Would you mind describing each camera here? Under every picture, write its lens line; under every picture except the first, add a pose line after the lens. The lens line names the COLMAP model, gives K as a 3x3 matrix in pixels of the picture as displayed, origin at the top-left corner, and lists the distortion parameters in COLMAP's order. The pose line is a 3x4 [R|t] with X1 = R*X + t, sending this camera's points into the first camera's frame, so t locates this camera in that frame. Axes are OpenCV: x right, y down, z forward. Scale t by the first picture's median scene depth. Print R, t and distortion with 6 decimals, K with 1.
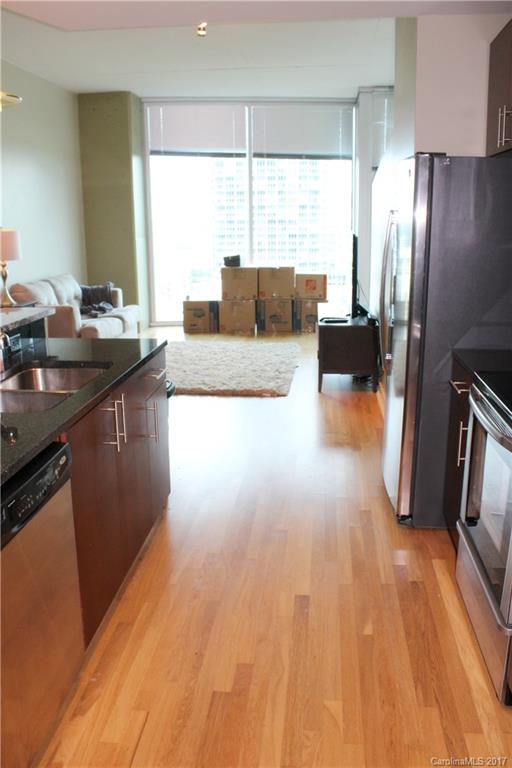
lens RADIAL K [[666.9, 0, 256.0], [0, 666.9, 384.0], [0, 0, 1]] dist [-0.119227, 0.093962]
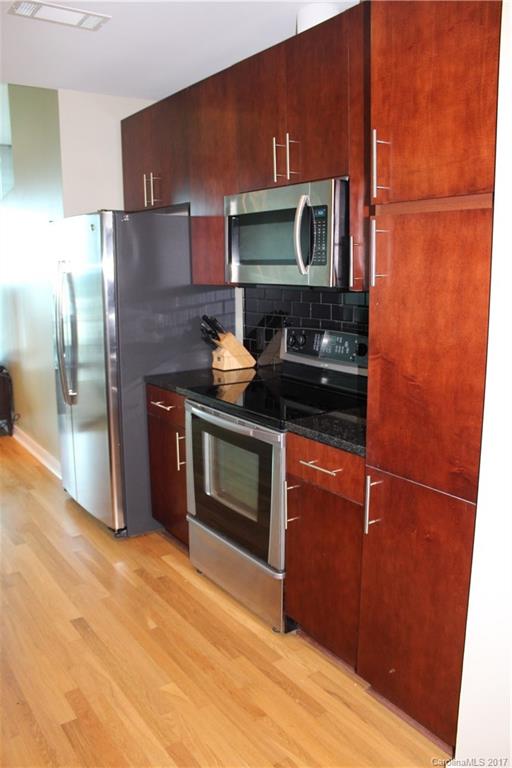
lens RADIAL K [[635.3, 0, 256.0], [0, 635.3, 384.0], [0, 0, 1]] dist [-0.155145, 0.138685]
pose [[0.765832, -0.124211, 0.630931, -0.338920], [0.162616, 0.986684, -0.003138, -0.003131], [-0.622140, 0.105003, 0.775833, 0.011590]]
